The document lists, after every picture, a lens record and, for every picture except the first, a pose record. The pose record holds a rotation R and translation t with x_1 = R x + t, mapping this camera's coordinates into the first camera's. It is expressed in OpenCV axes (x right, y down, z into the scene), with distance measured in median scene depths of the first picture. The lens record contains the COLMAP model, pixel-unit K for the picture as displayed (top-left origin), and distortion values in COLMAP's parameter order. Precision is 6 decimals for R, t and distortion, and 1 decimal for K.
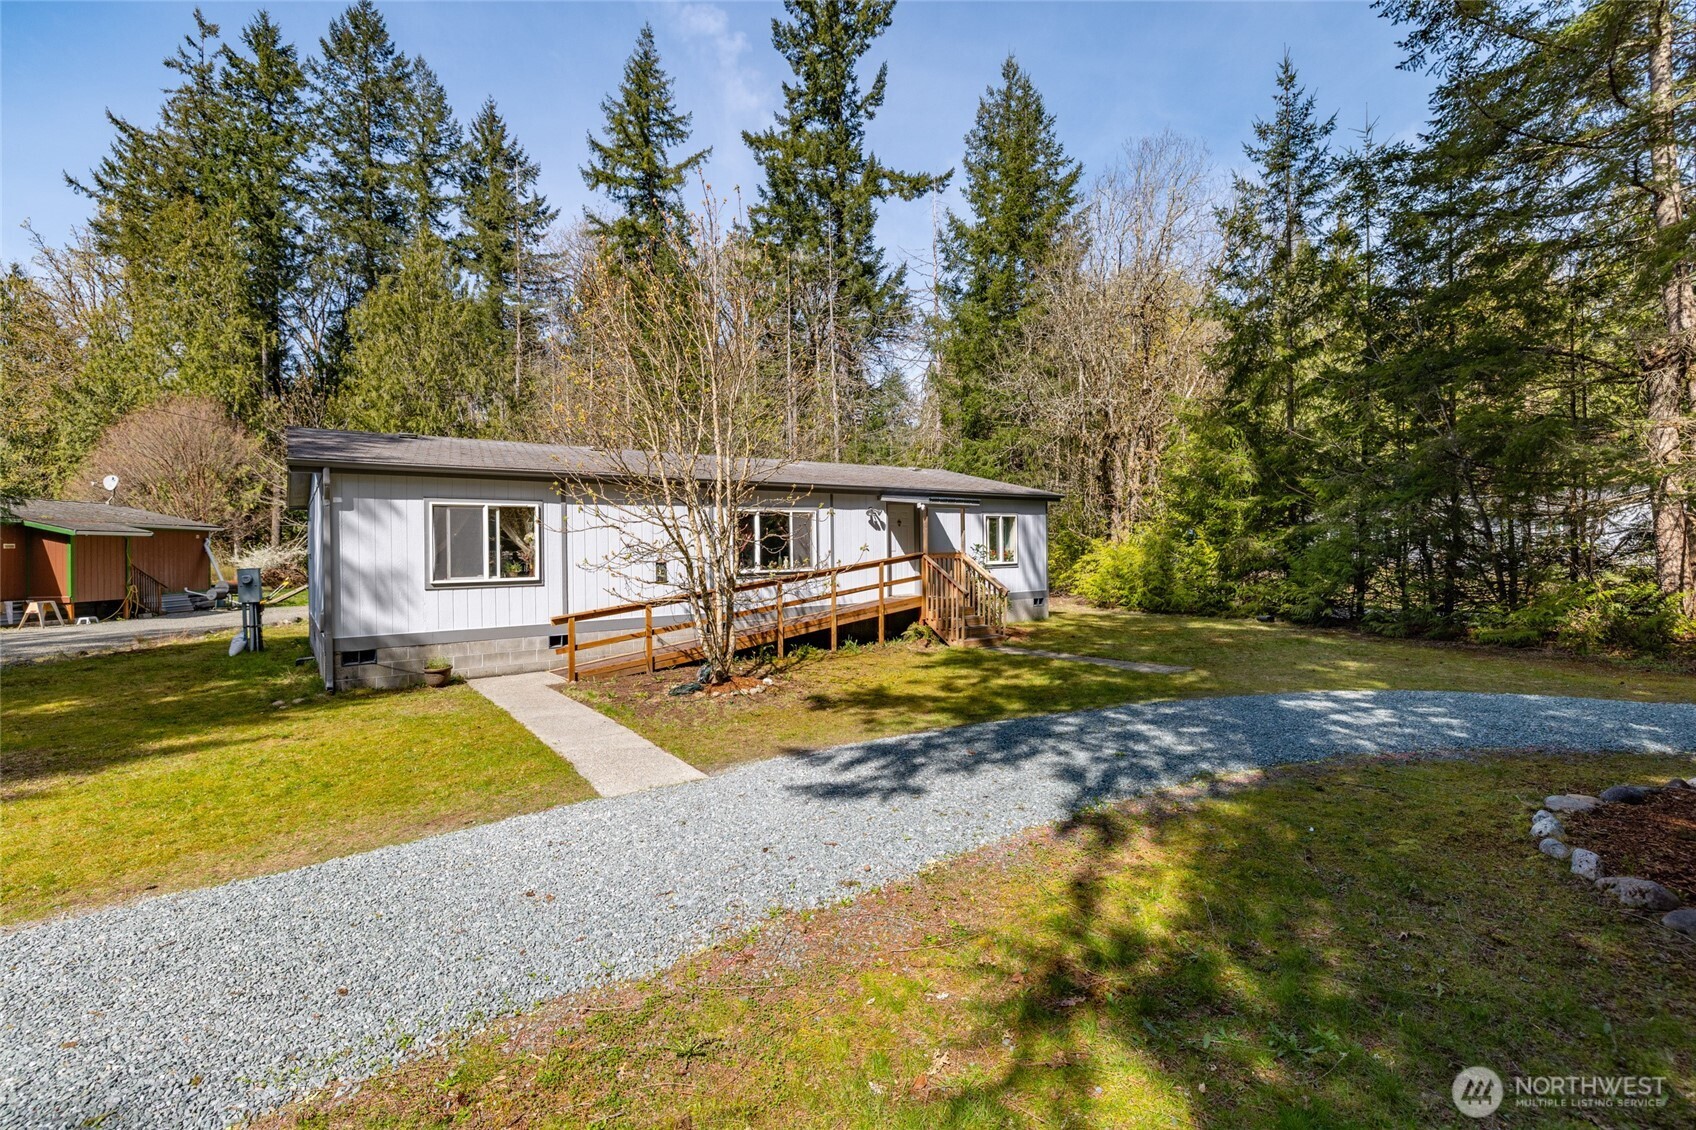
lens RADIAL K [[748.7, 0, 769.4], [0, 748.7, 552.3], [0, 0, 1]] dist [-0.000982, -0.000130]
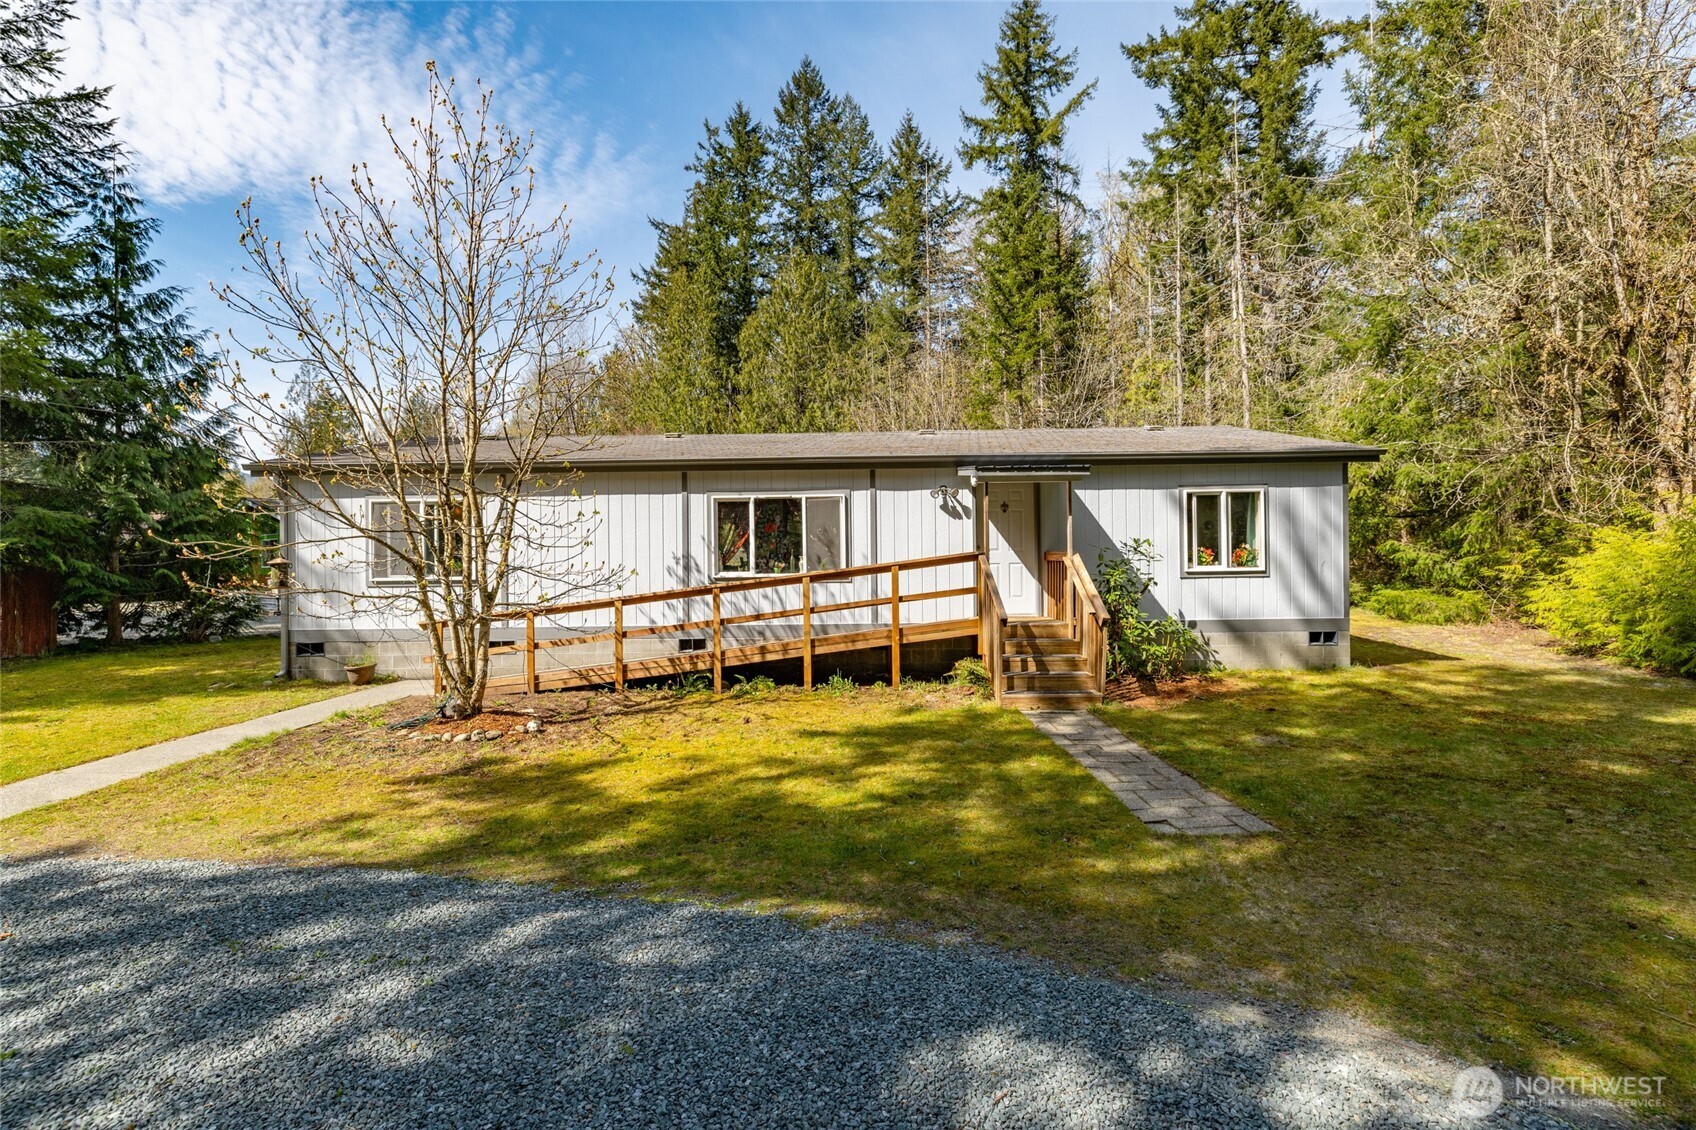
lens RADIAL K [[730.9, 0, 838.9], [0, 730.9, 553.0], [0, 0, 1]] dist [-0.000613, -0.000583]
pose [[0.823939, 0.004801, -0.566658, 0.354390], [-0.001977, 0.999982, 0.005597, -0.001443], [0.566675, -0.003491, 0.823934, 0.312812]]
